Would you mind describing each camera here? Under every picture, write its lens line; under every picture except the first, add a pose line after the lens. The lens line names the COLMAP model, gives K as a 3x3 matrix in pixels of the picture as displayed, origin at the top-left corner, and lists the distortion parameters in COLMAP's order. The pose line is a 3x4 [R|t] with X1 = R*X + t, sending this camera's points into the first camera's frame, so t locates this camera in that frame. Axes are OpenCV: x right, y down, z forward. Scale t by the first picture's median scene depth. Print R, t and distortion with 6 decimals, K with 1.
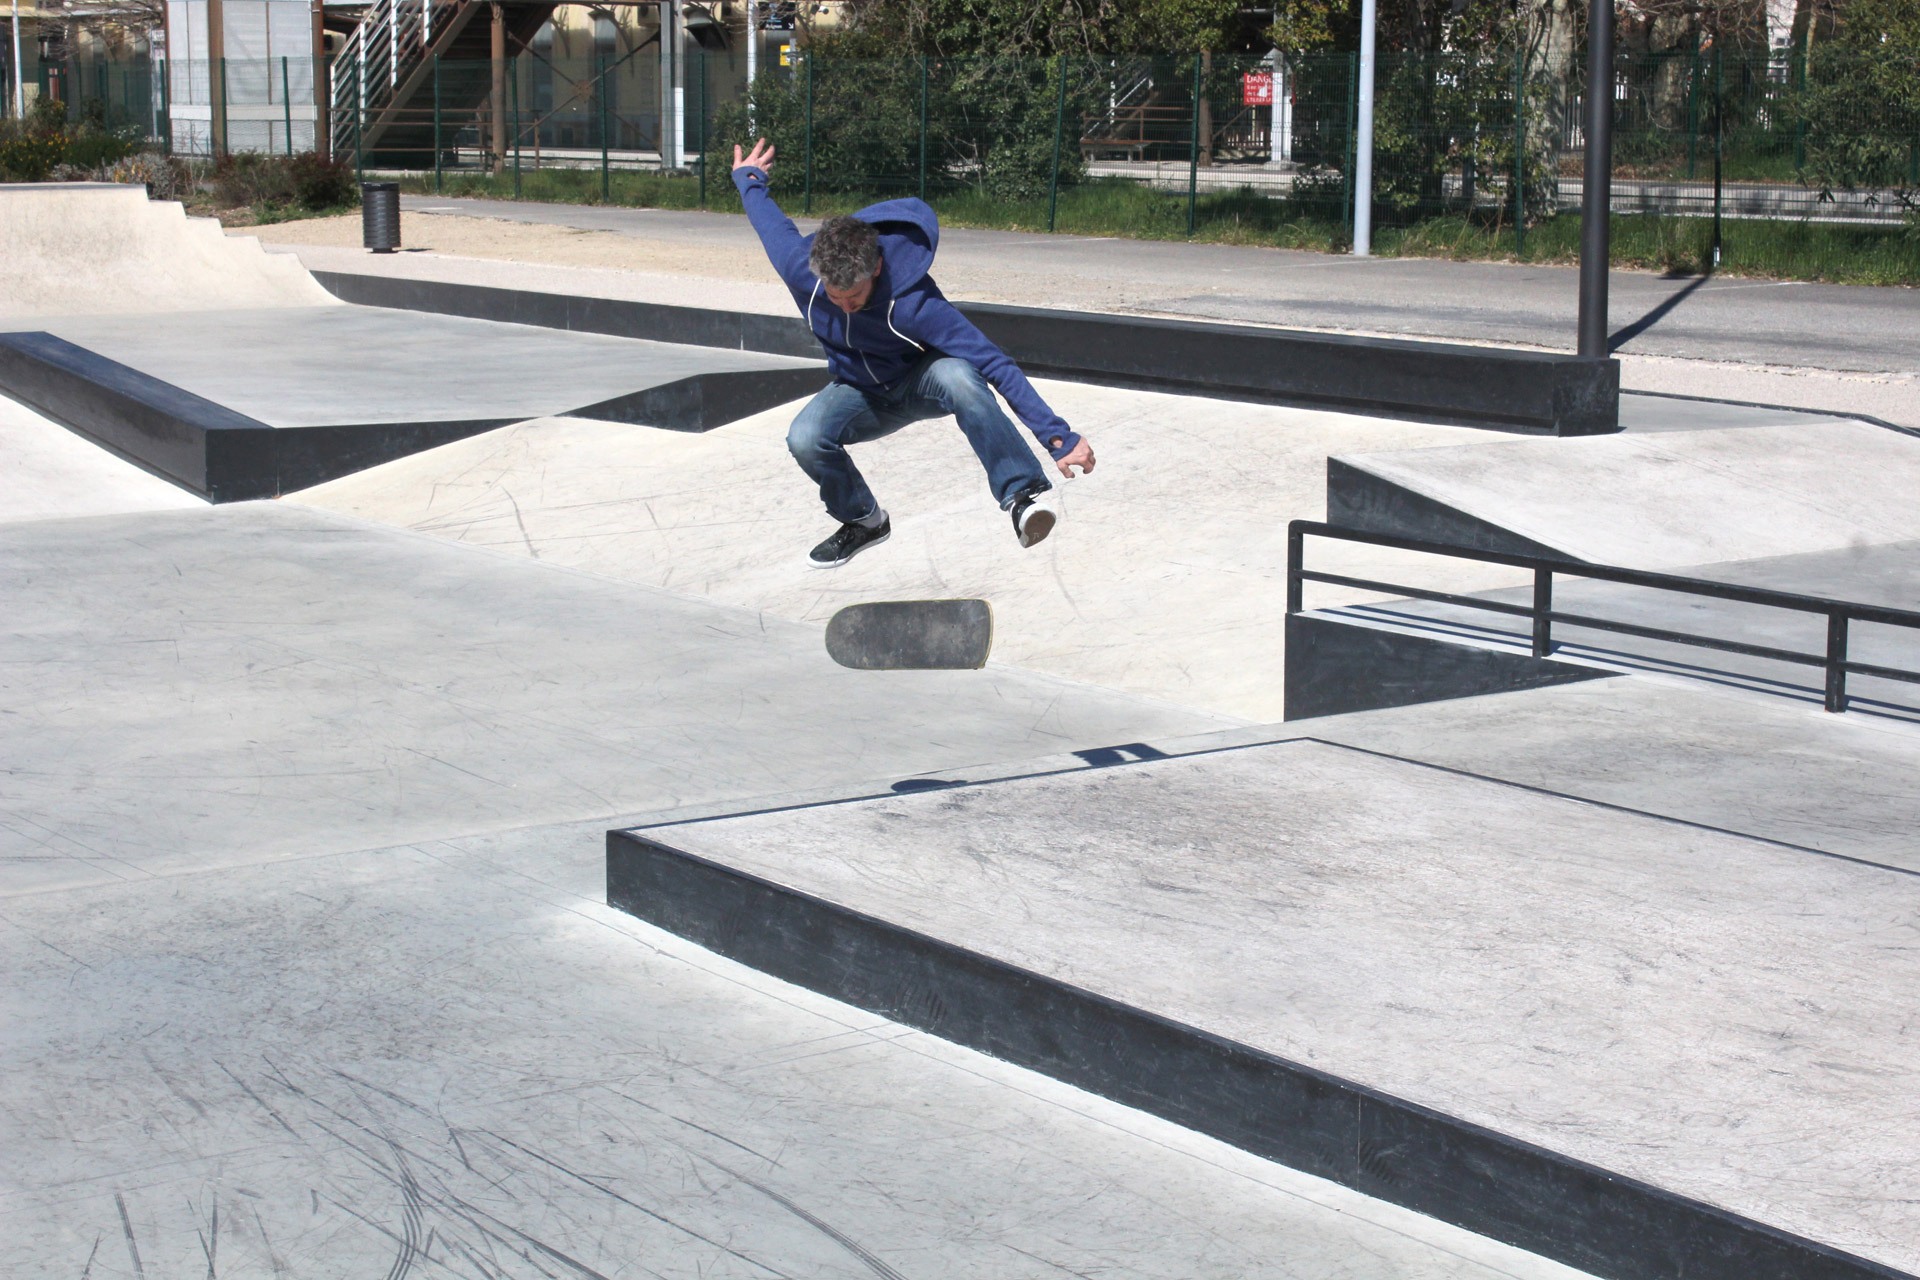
lens RADIAL K [[3650.5, 0, 960.0], [0, 3650.5, 640.0], [0, 0, 1]] dist [0.033428, -0.020647]
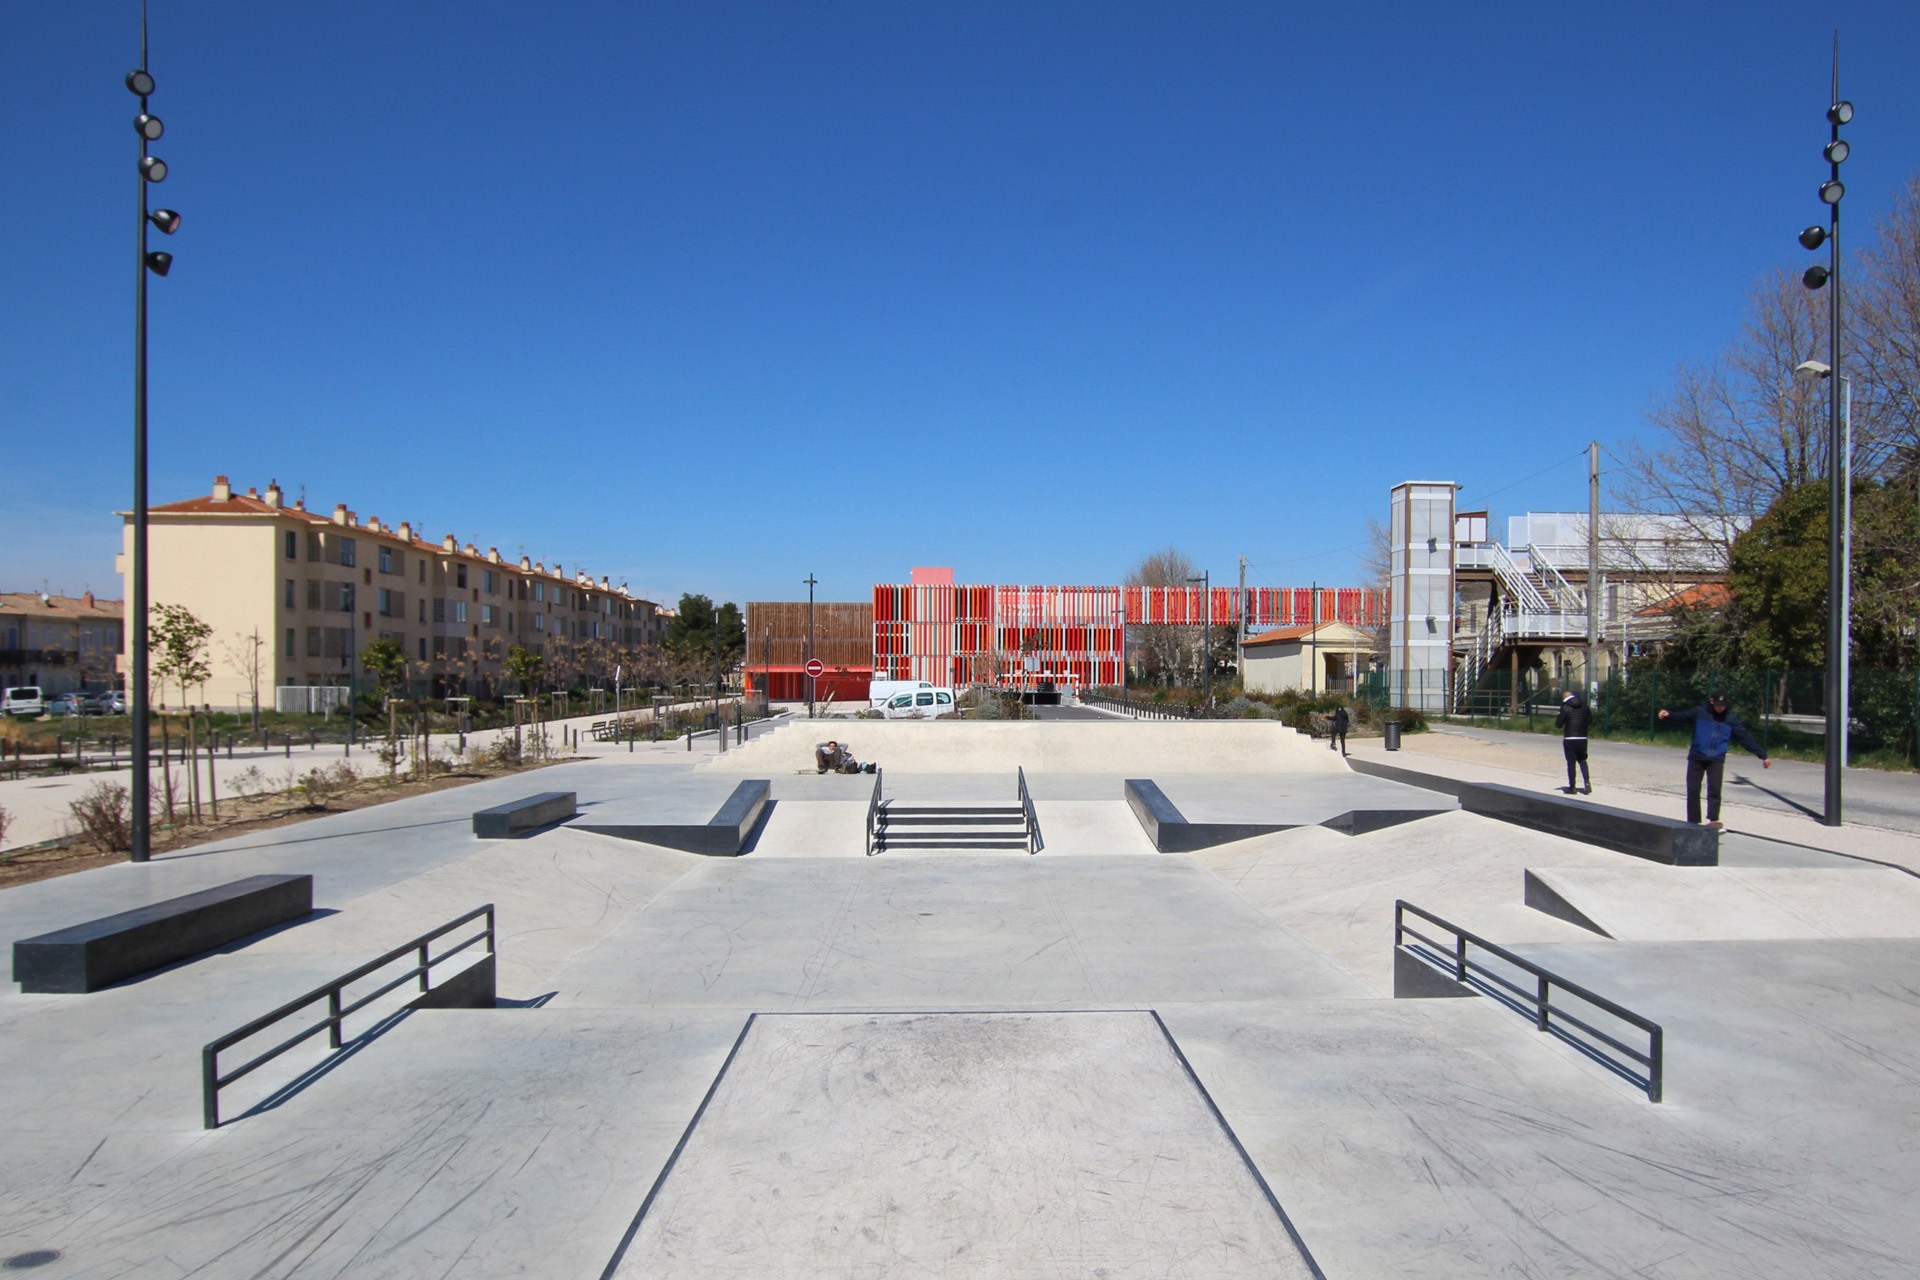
lens RADIAL K [[1443.7, 0, 960.0], [0, 1443.7, 640.0], [0, 0, 1]] dist [-0.006263, -0.002512]
pose [[0.836061, -0.012968, -0.548483, 0.208522], [-0.084020, 0.984902, -0.151359, -0.020947], [0.542164, 0.172629, 0.822349, 0.120337]]
